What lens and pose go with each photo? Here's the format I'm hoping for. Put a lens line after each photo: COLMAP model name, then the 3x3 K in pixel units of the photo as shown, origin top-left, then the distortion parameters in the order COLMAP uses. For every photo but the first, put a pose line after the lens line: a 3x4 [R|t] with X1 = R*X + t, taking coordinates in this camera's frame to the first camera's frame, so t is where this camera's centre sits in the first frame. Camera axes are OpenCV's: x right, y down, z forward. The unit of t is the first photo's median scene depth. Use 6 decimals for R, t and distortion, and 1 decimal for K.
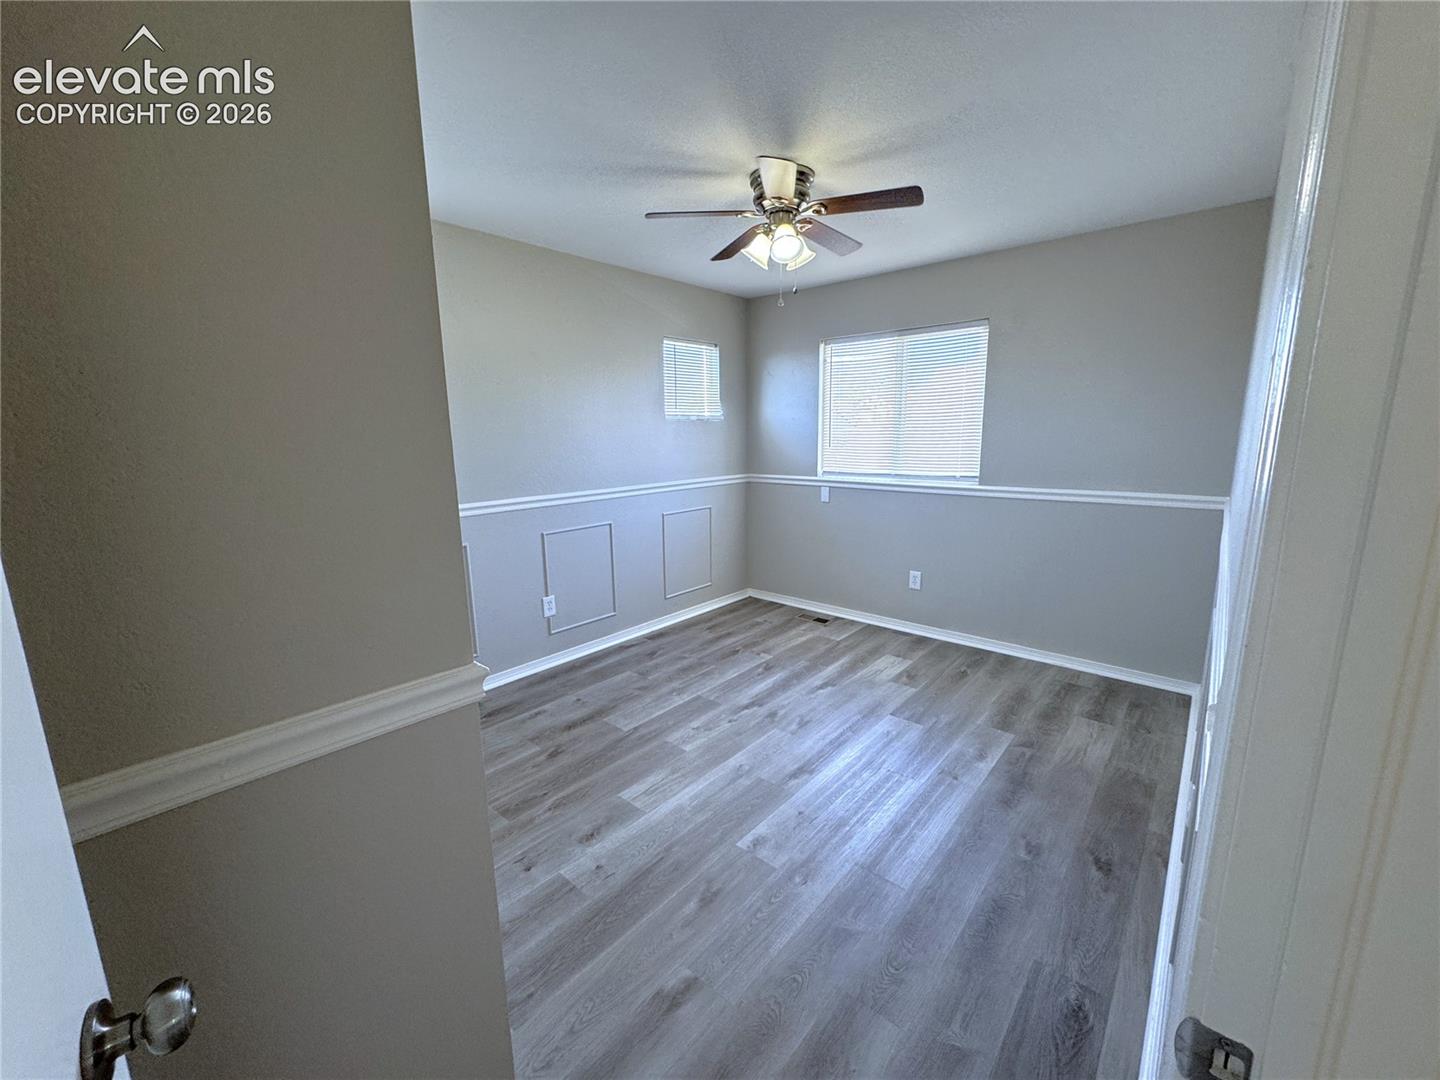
lens RADIAL K [[577.6, 0, 716.1], [0, 577.6, 535.6], [0, 0, 1]] dist [-0.000226, -0.000022]
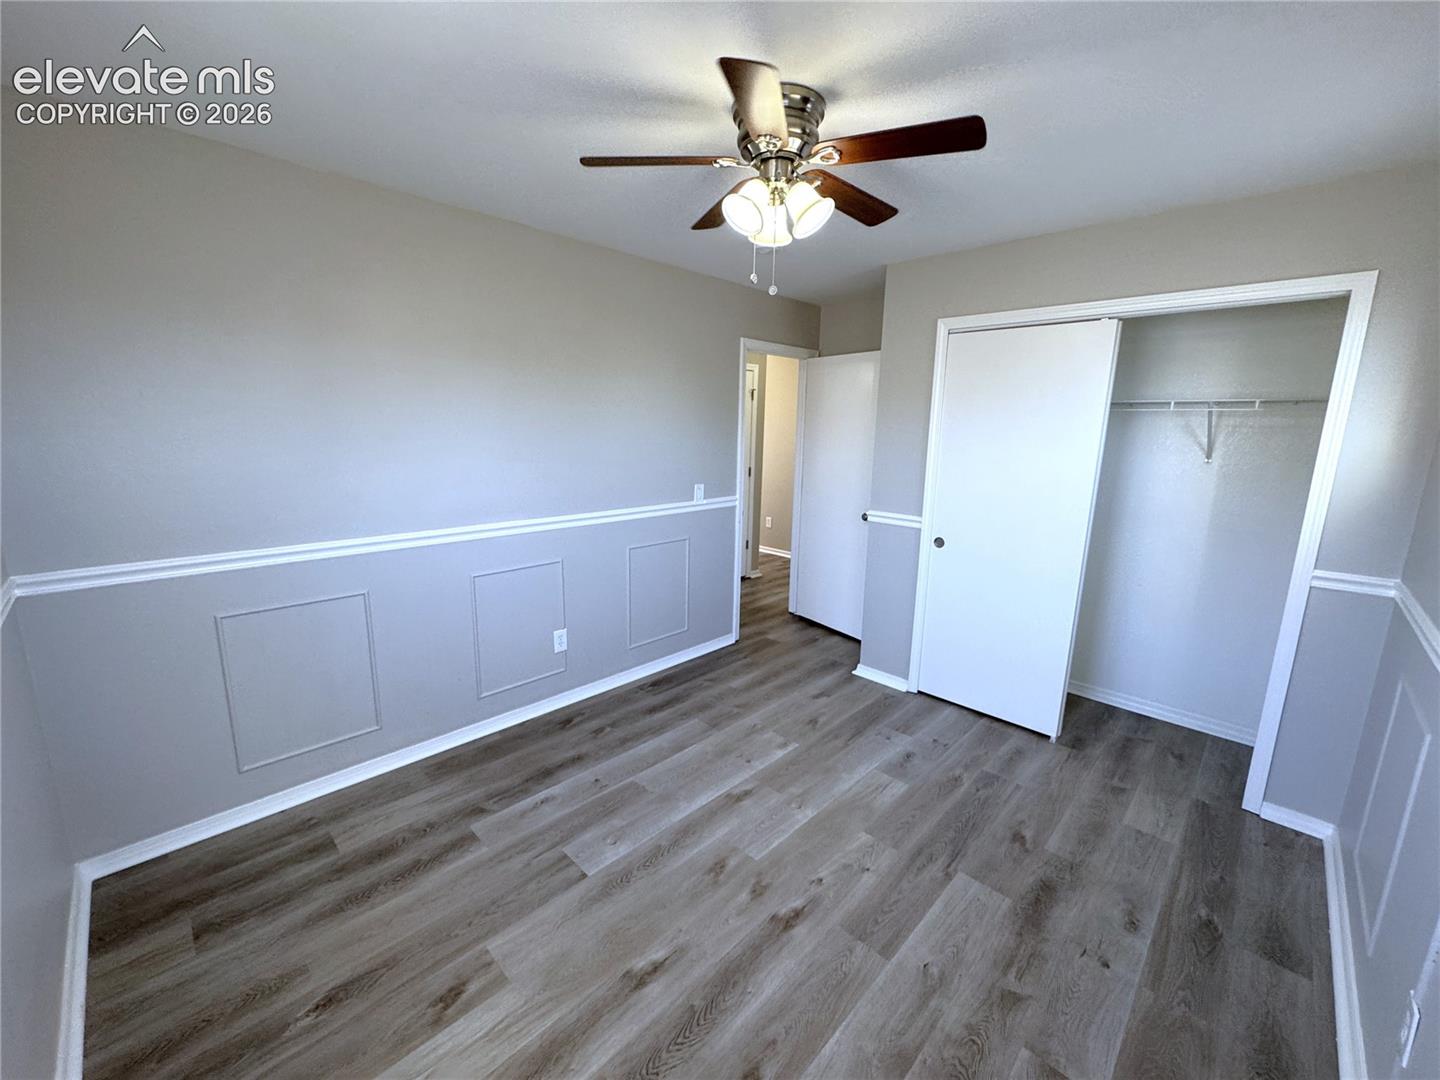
lens RADIAL K [[577.6, 0, 713.1], [0, 577.6, 542.0], [0, 0, 1]] dist [-0.000226, -0.000022]
pose [[-0.998046, -0.018966, 0.059538, 0.125121], [0.004827, 0.926572, 0.376086, -0.338886], [-0.062299, 0.375639, -0.924670, 1.572568]]
